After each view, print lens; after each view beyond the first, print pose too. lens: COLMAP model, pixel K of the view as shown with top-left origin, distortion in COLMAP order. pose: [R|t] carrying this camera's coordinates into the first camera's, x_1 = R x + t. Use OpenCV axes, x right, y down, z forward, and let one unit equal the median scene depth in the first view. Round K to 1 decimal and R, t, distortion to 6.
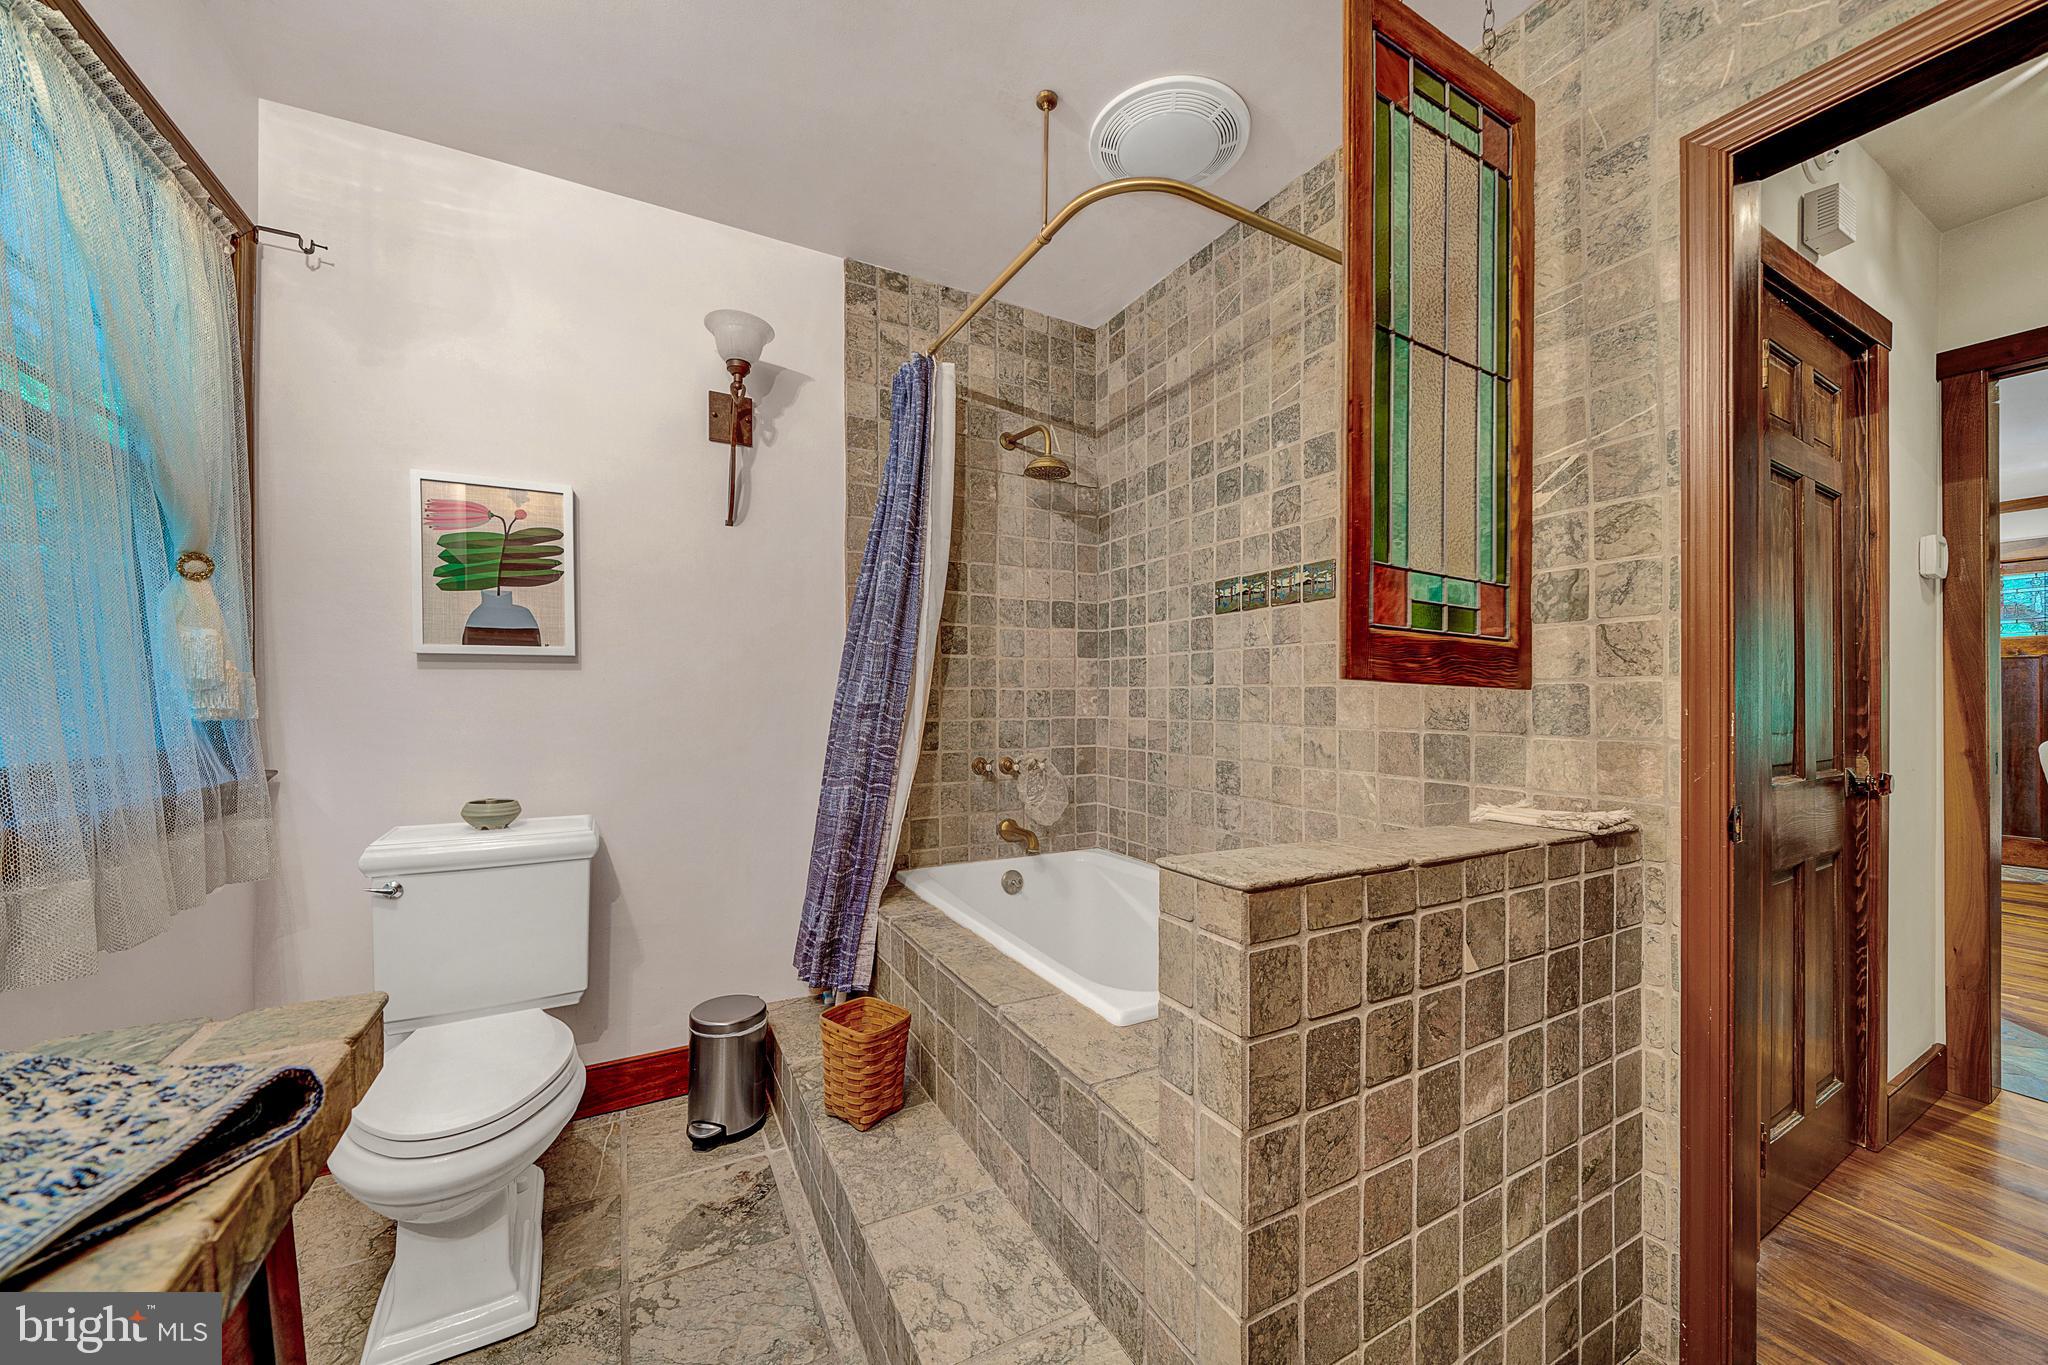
lens RADIAL K [[762.6, 0, 1026.5], [0, 762.6, 691.9], [0, 0, 1]] dist [-0.006648, -0.000109]
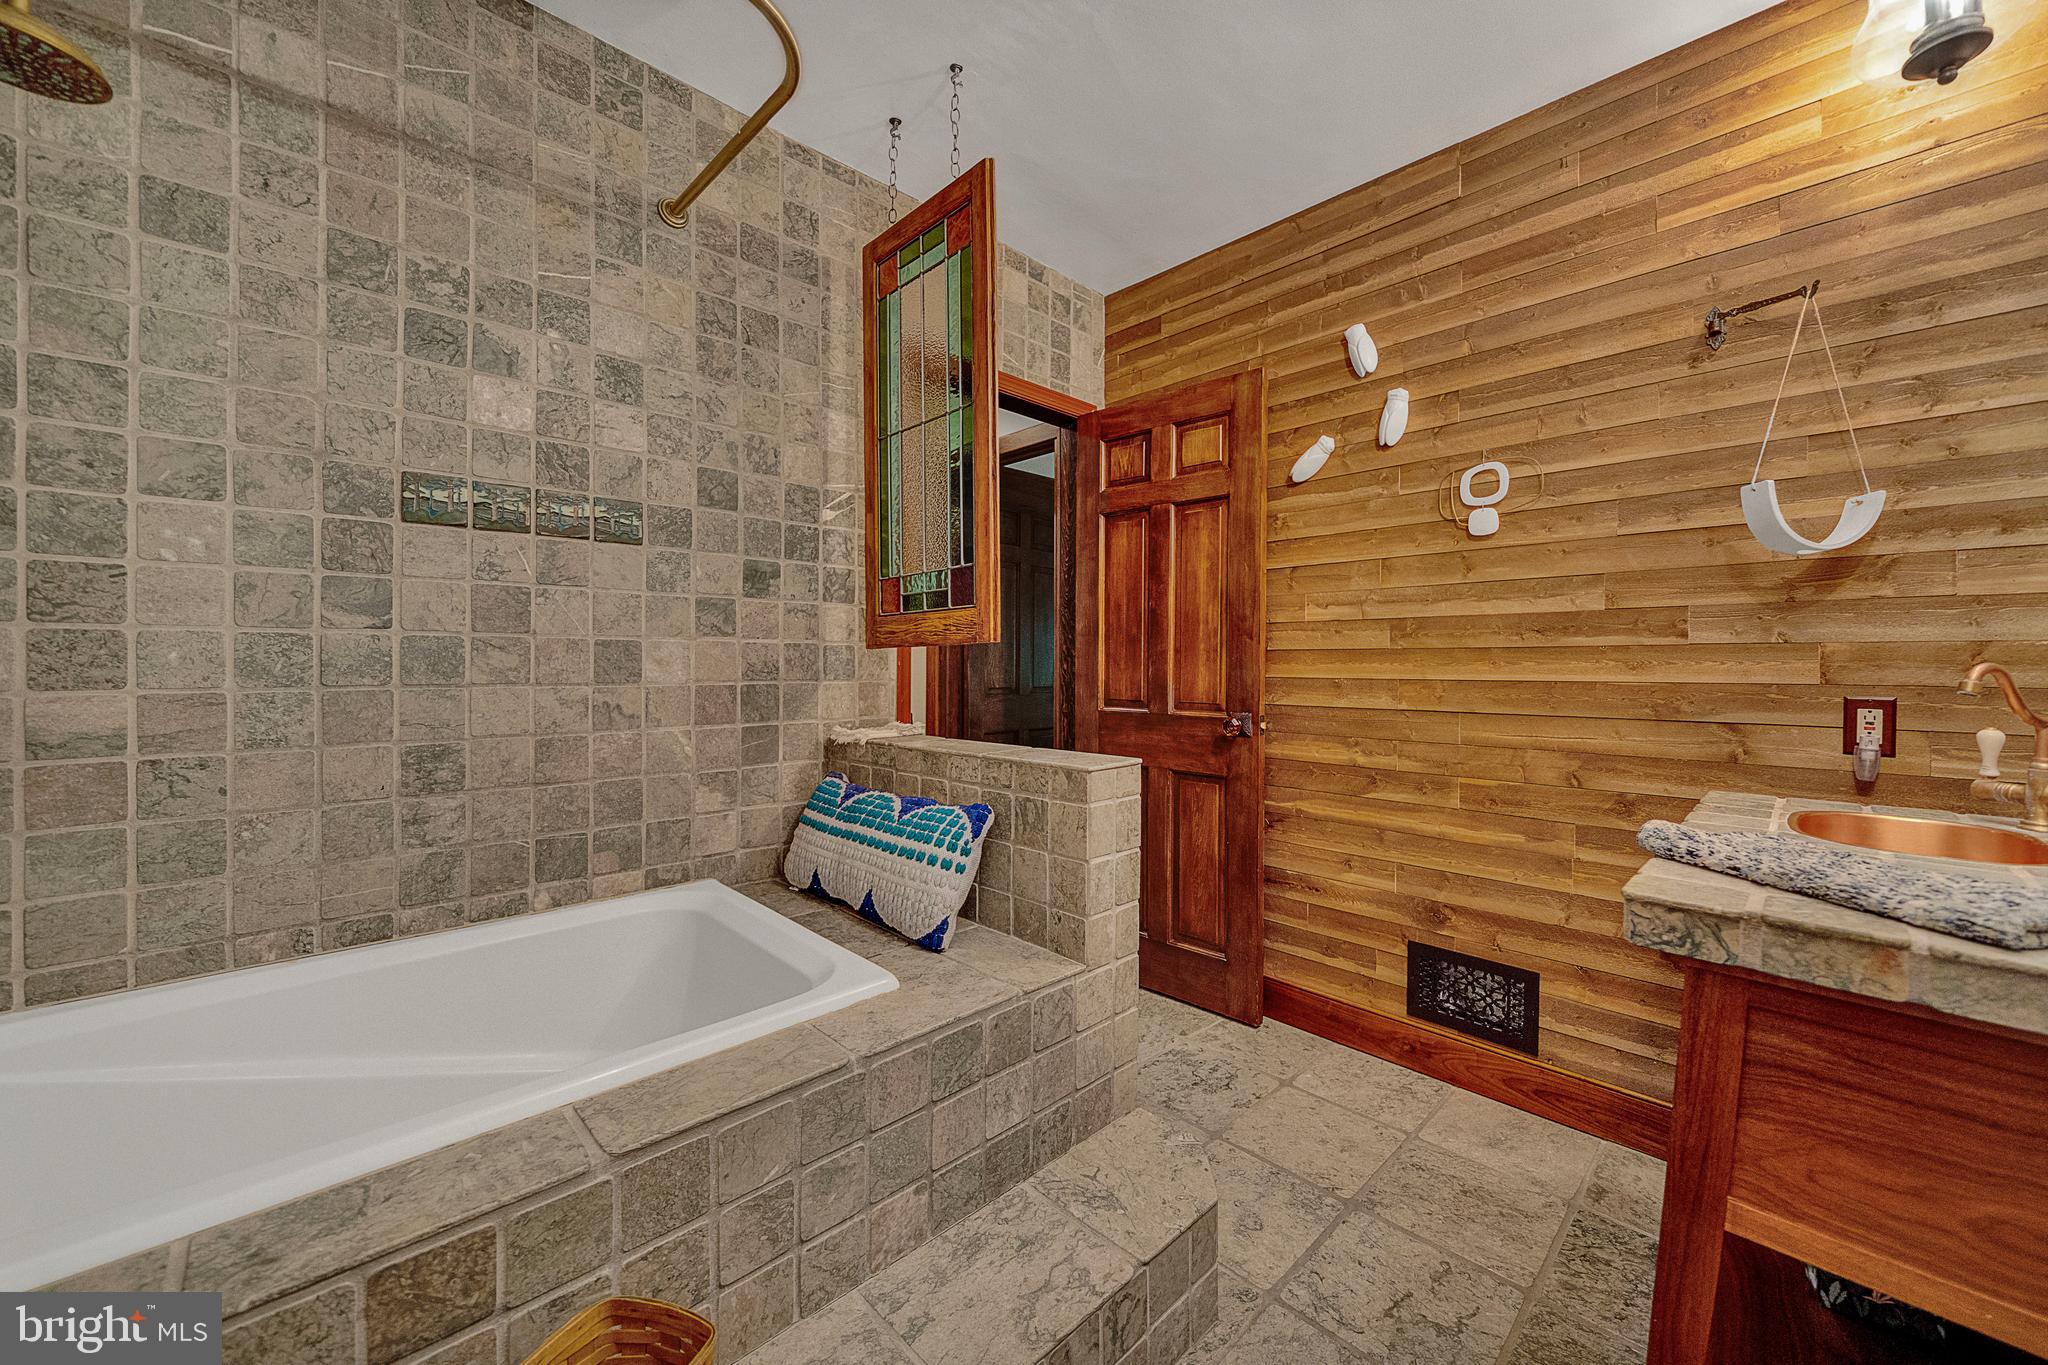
lens RADIAL K [[762.6, 0, 1026.8], [0, 762.6, 664.7], [0, 0, 1]] dist [-0.006648, -0.000109]
pose [[-0.269072, -0.009723, 0.963071, -0.438771], [-0.013191, 0.999892, 0.006410, 0.007257], [-0.963030, -0.010979, -0.269171, 0.562698]]
